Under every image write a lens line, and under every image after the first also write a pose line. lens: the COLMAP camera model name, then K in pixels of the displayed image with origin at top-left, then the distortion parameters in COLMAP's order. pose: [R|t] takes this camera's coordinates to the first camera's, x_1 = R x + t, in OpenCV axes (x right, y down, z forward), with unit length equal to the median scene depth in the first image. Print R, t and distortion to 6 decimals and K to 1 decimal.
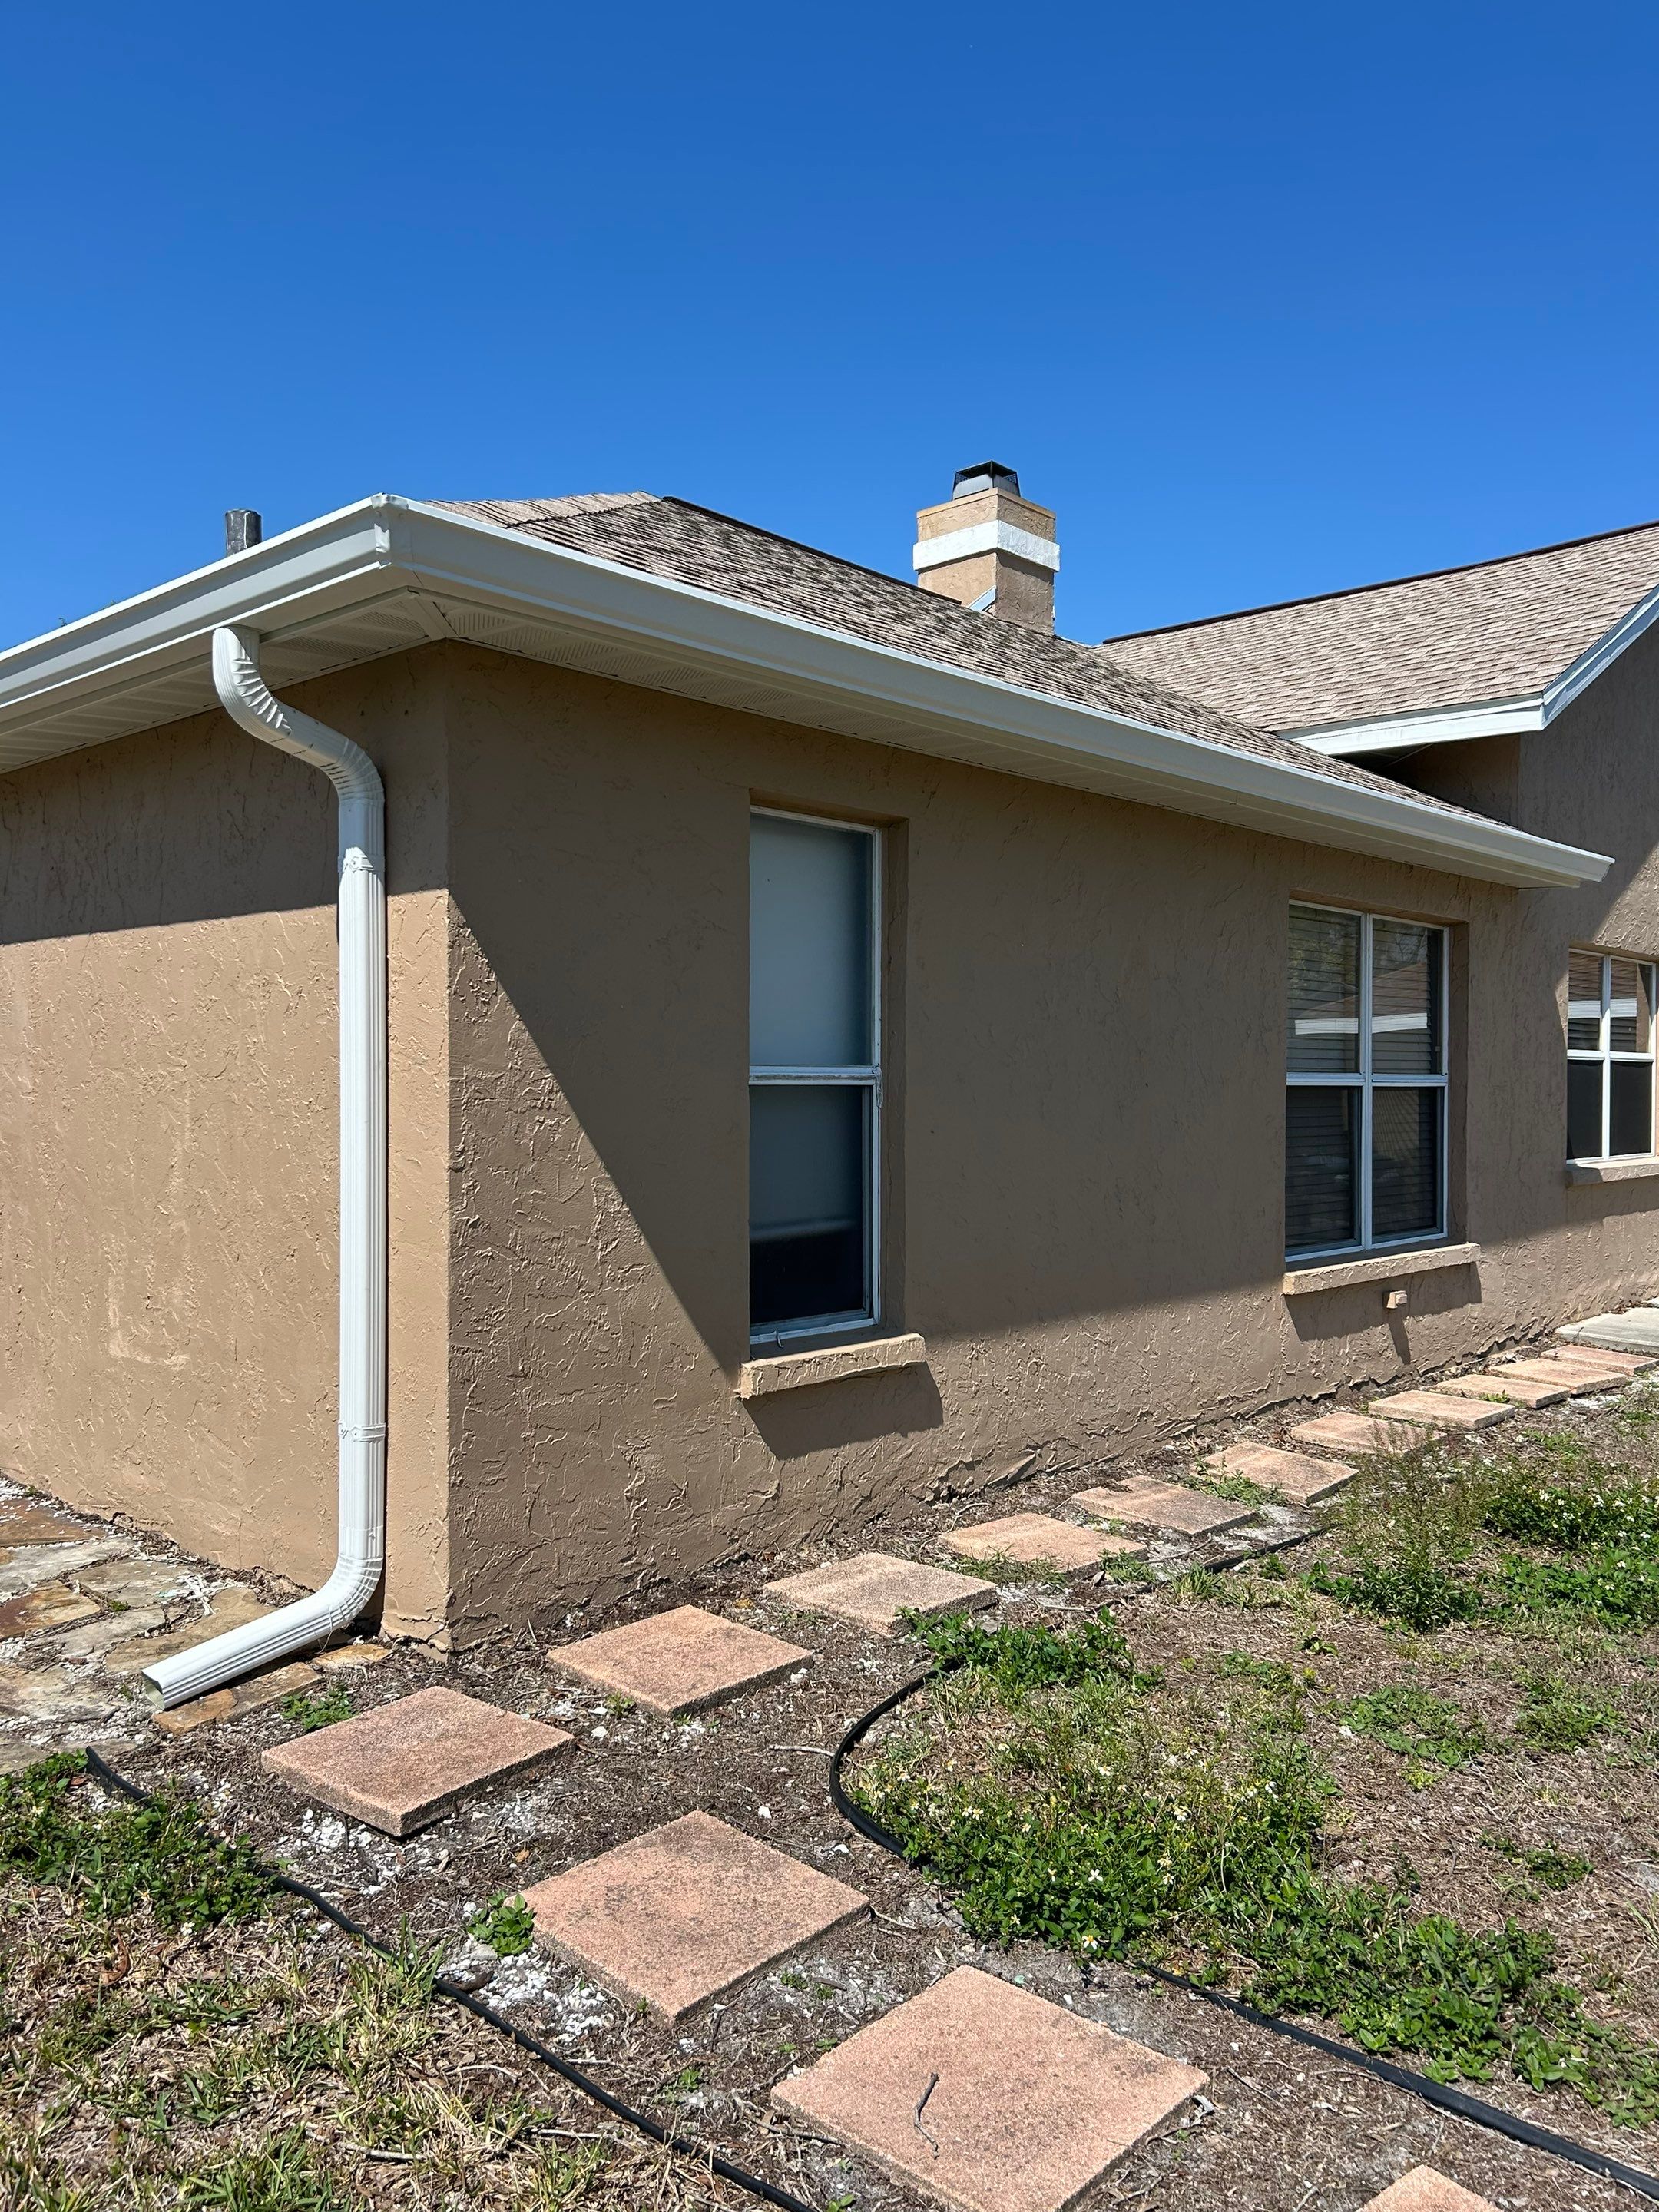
lens RADIAL K [[1716.9, 0, 830.7], [0, 1716.9, 1113.3], [0, 0, 1]] dist [0.041031, 0.003560]
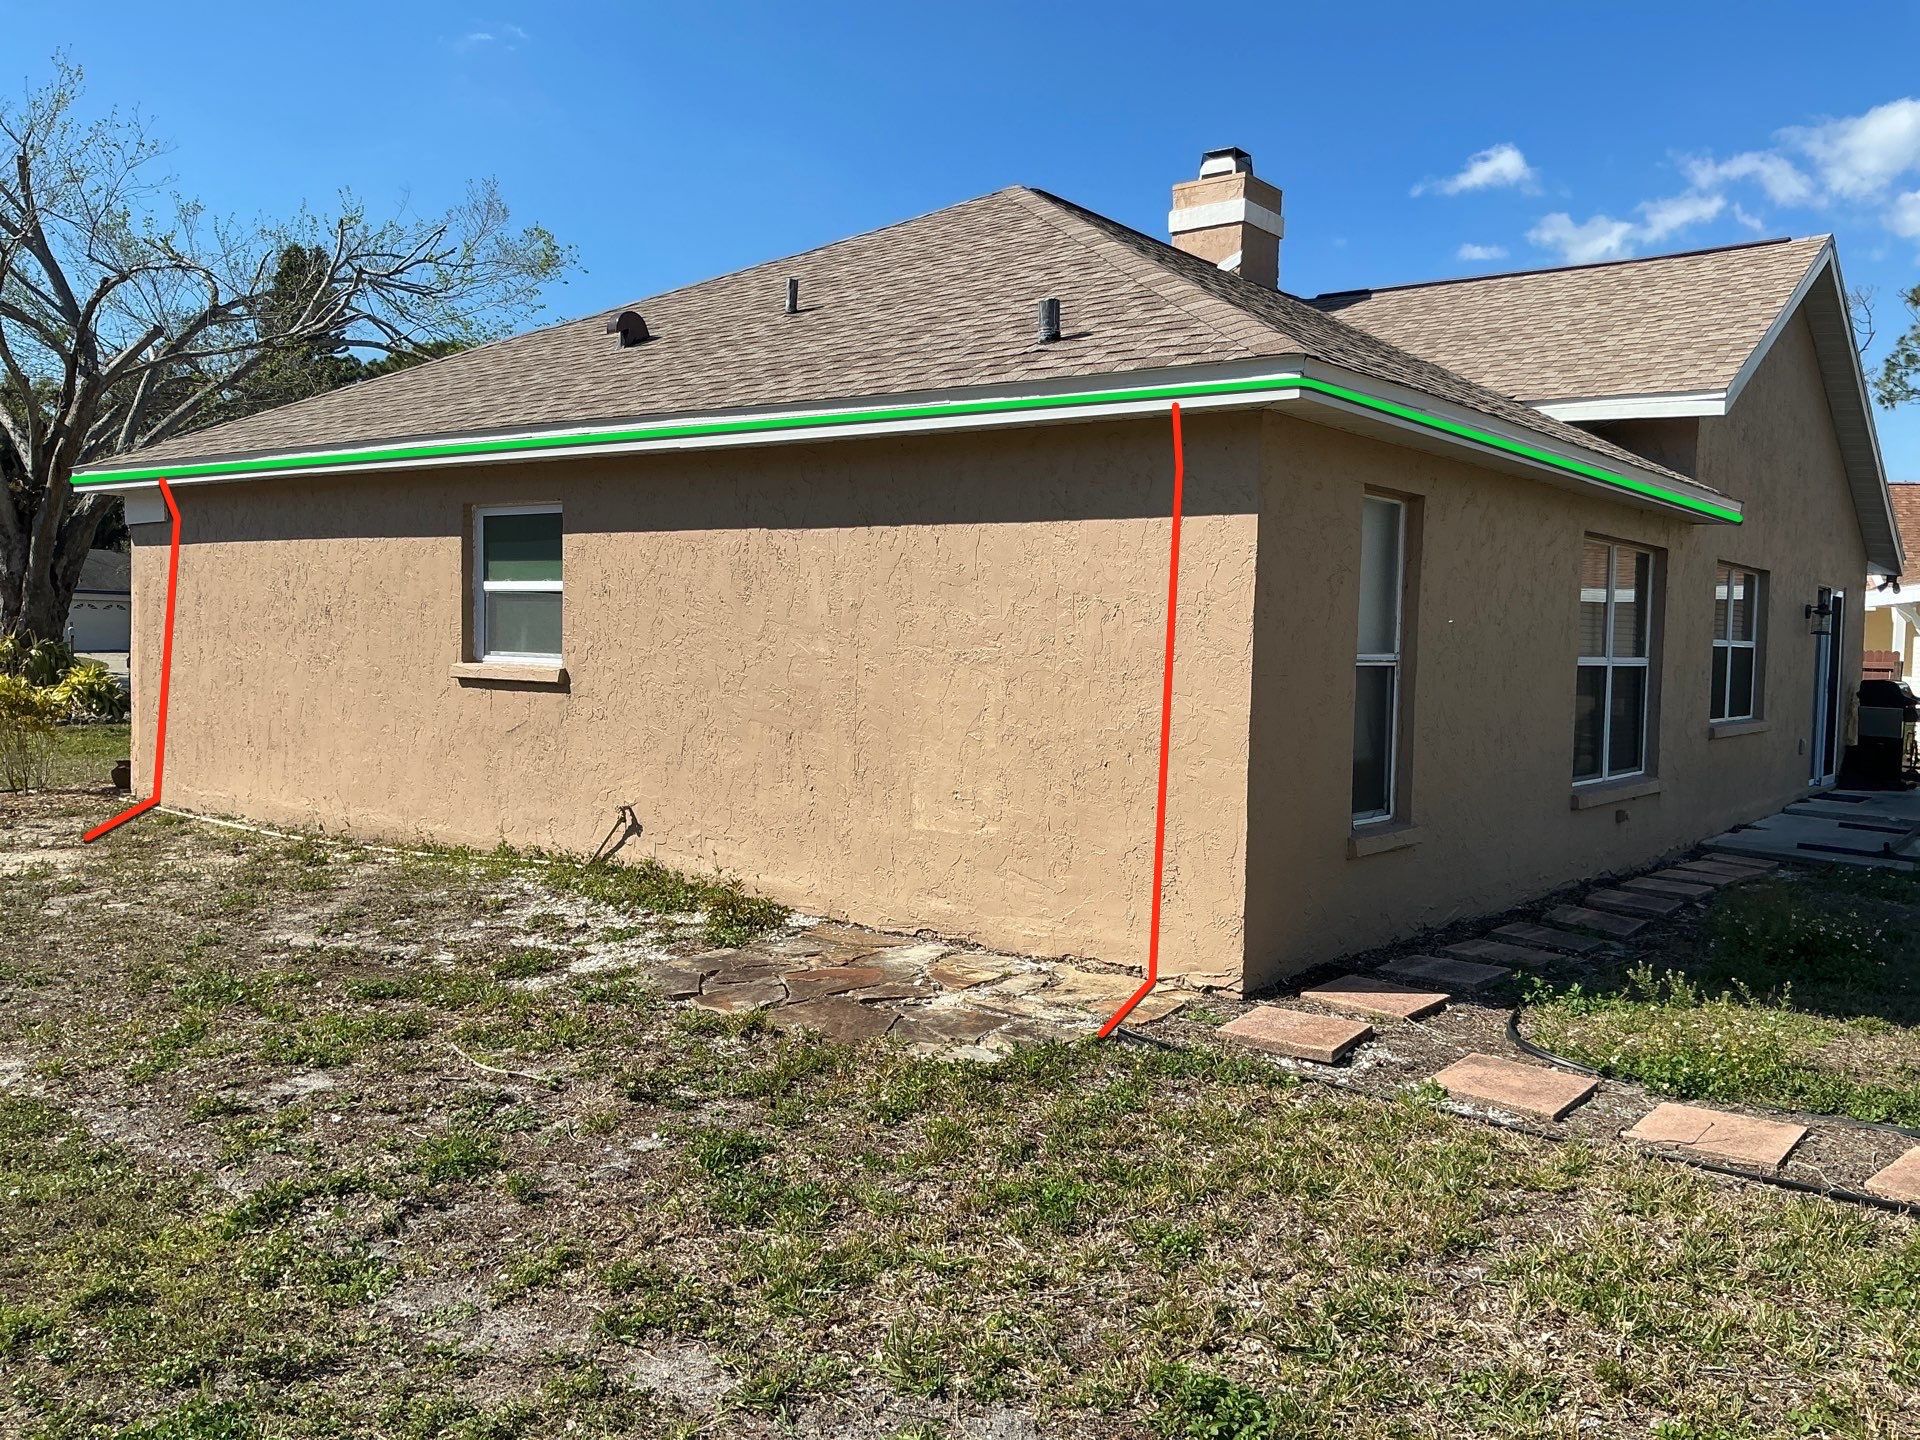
lens RADIAL K [[1659.1, 0, 956.1], [0, 1659.1, 721.3], [0, 0, 1]] dist [0.014958, -0.013135]
pose [[0.996529, 0.019253, 0.080984, -0.310360], [-0.022240, 0.999099, 0.036138, -0.007217], [-0.080216, -0.037813, 0.996060, -0.299625]]
